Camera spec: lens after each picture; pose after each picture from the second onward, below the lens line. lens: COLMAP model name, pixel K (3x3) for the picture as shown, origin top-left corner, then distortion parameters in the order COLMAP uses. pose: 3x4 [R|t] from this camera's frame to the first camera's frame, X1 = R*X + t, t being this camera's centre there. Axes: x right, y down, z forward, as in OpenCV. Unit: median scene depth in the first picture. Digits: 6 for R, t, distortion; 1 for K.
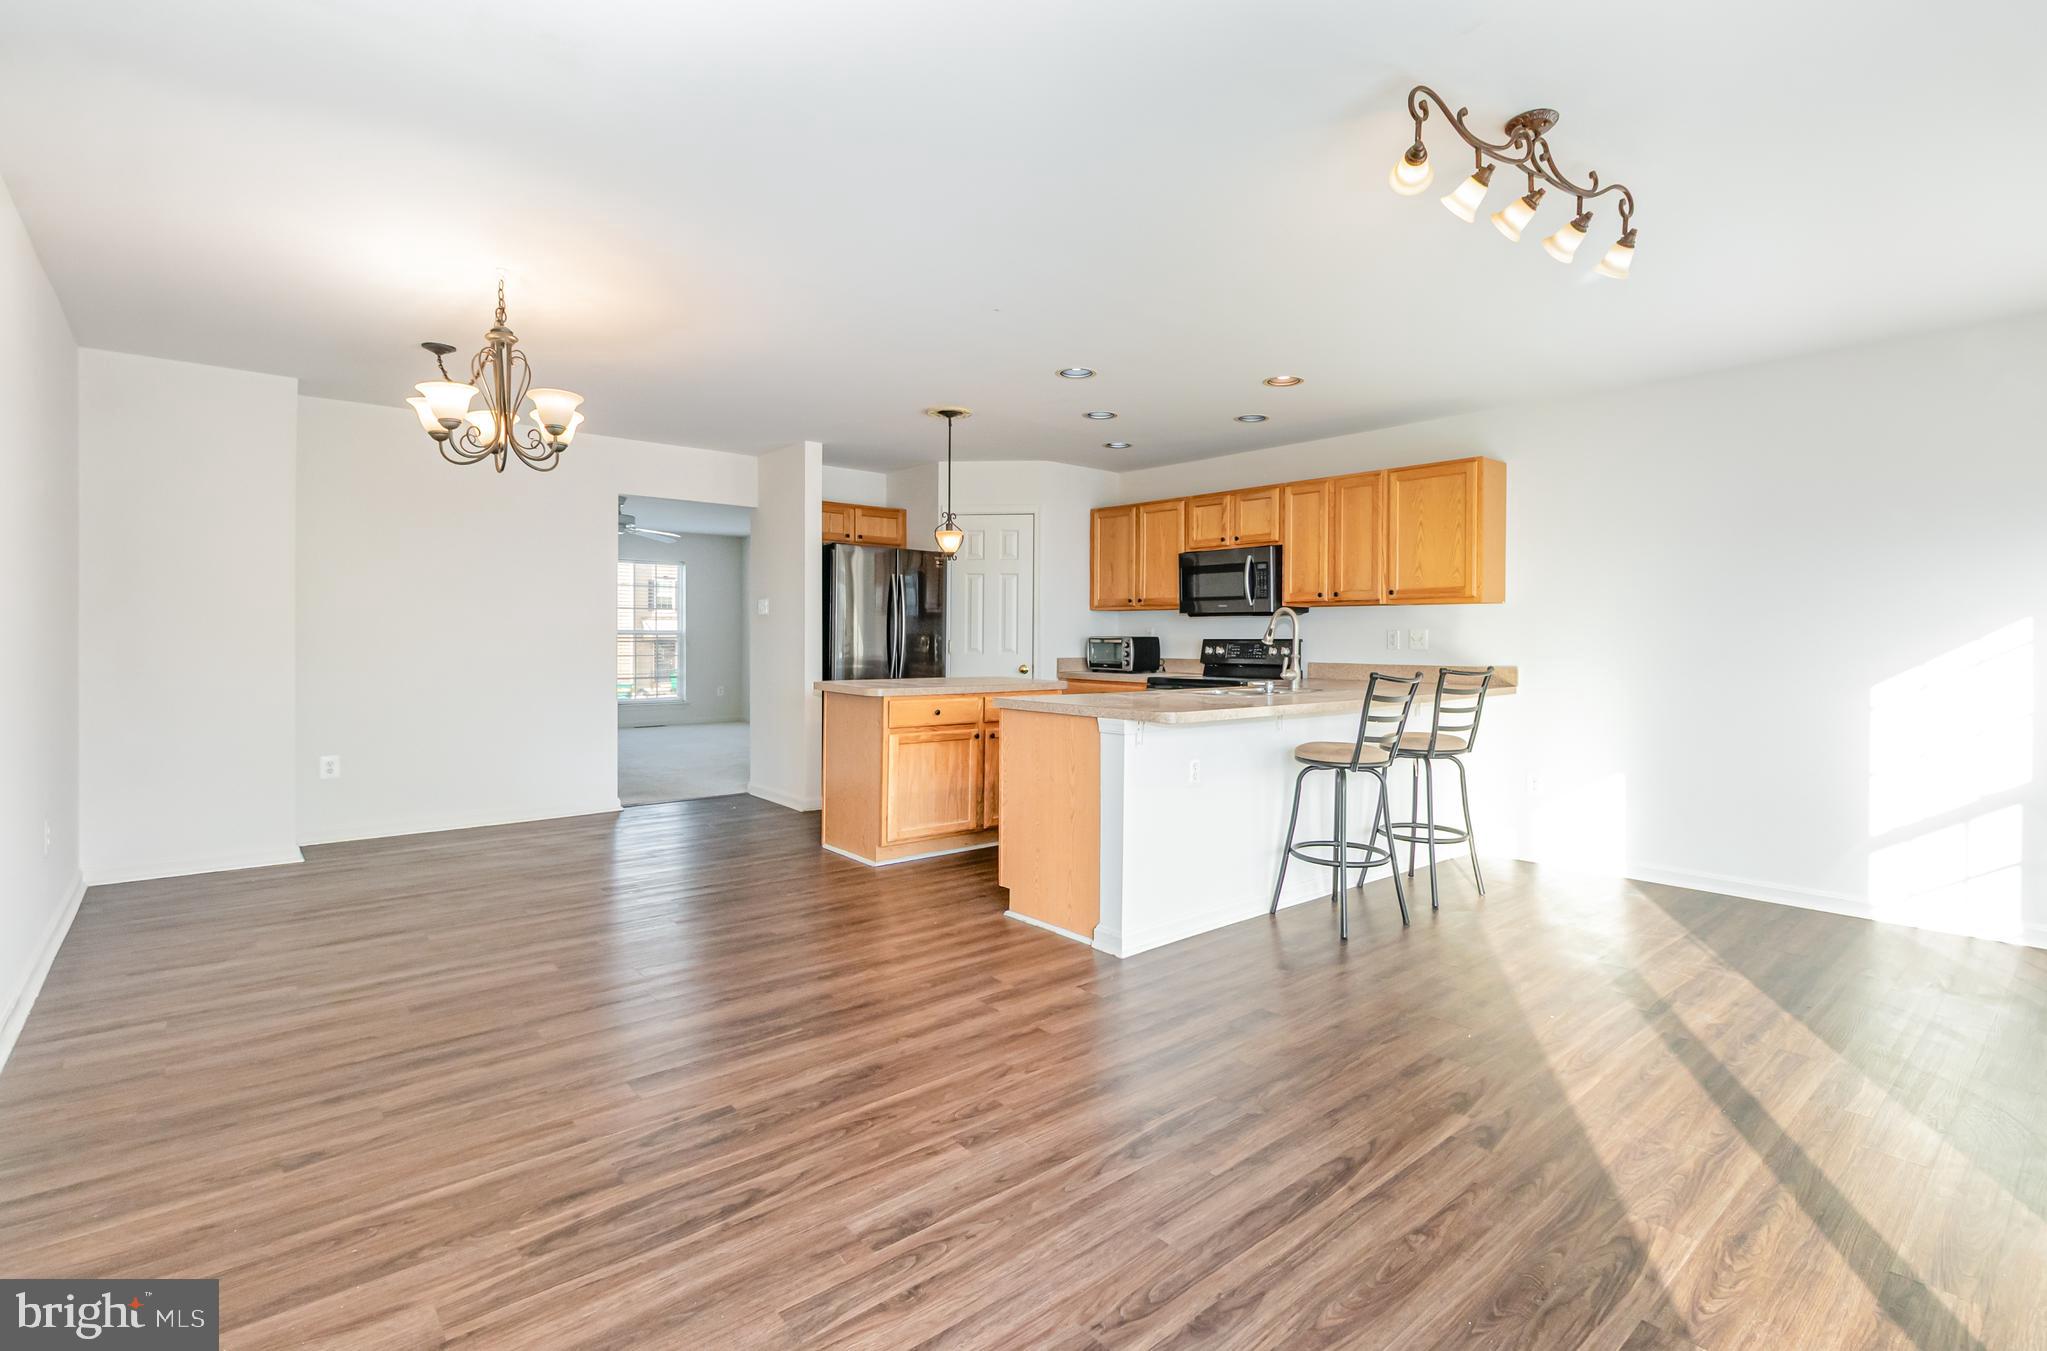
lens RADIAL K [[973.7, 0, 1030.4], [0, 973.7, 634.9], [0, 0, 1]] dist [0.001103, 0.000444]
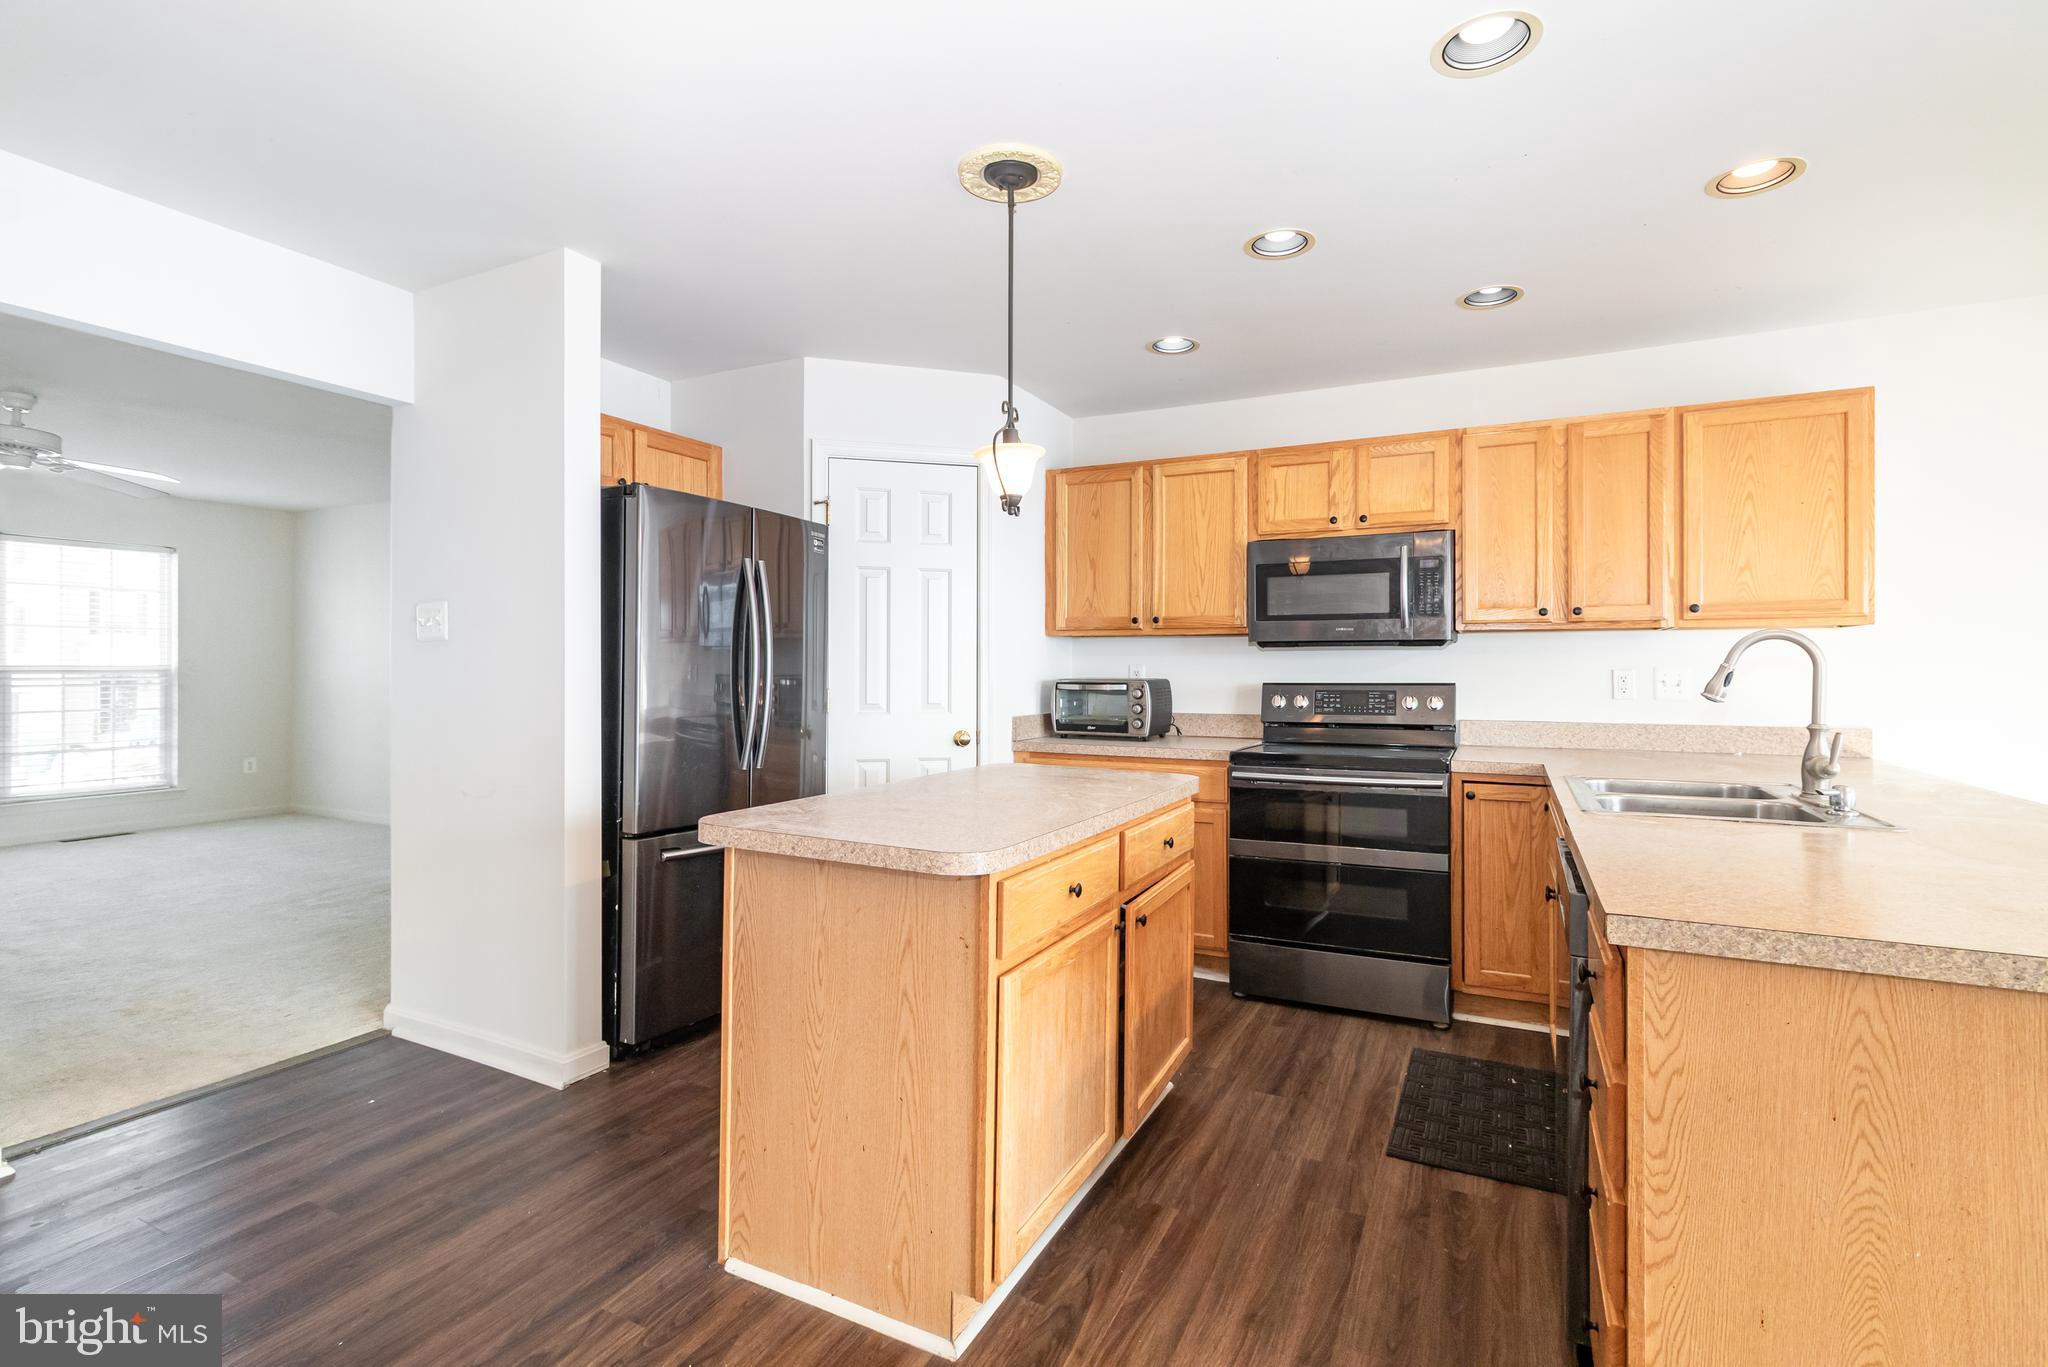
lens RADIAL K [[949.5, 0, 1028.0], [0, 949.5, 665.1], [0, 0, 1]] dist [0.001427, 0.000788]
pose [[0.919029, -0.004682, 0.394163, -0.395492], [0.004059, 0.999989, 0.002416, -0.017937], [-0.394170, -0.000620, 0.919037, 0.984033]]
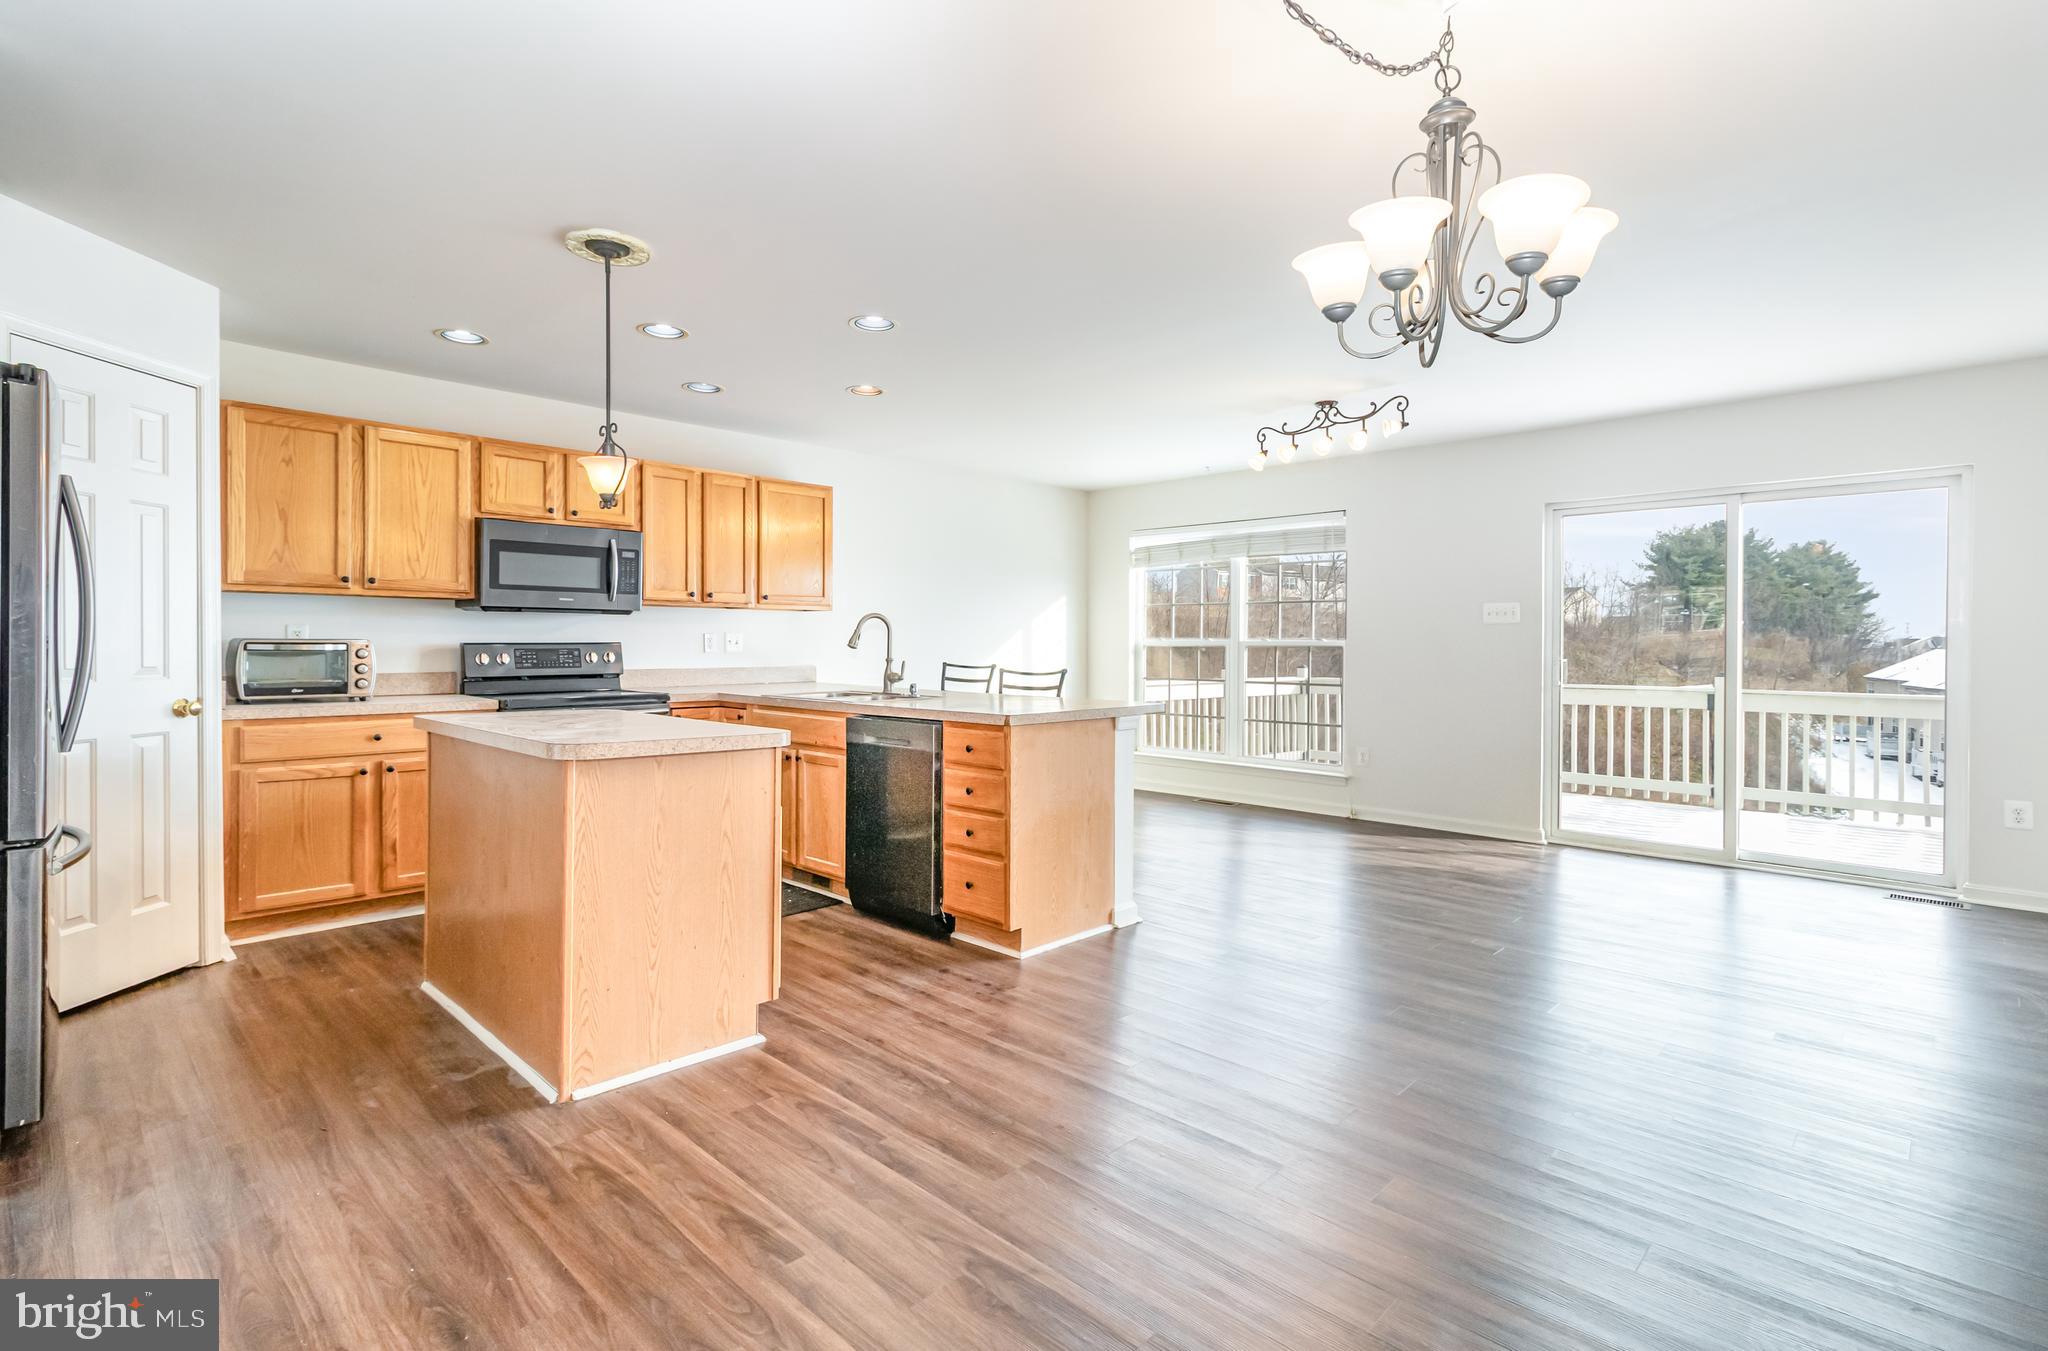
lens RADIAL K [[964.7, 0, 1032.9], [0, 964.7, 650.7], [0, 0, 1]] dist [-0.000485, 0.000164]
pose [[-0.101684, -0.015797, 0.994691, -1.086988], [-0.009233, 0.999846, 0.014935, -0.007985], [-0.994774, -0.007665, -0.101814, 1.309374]]
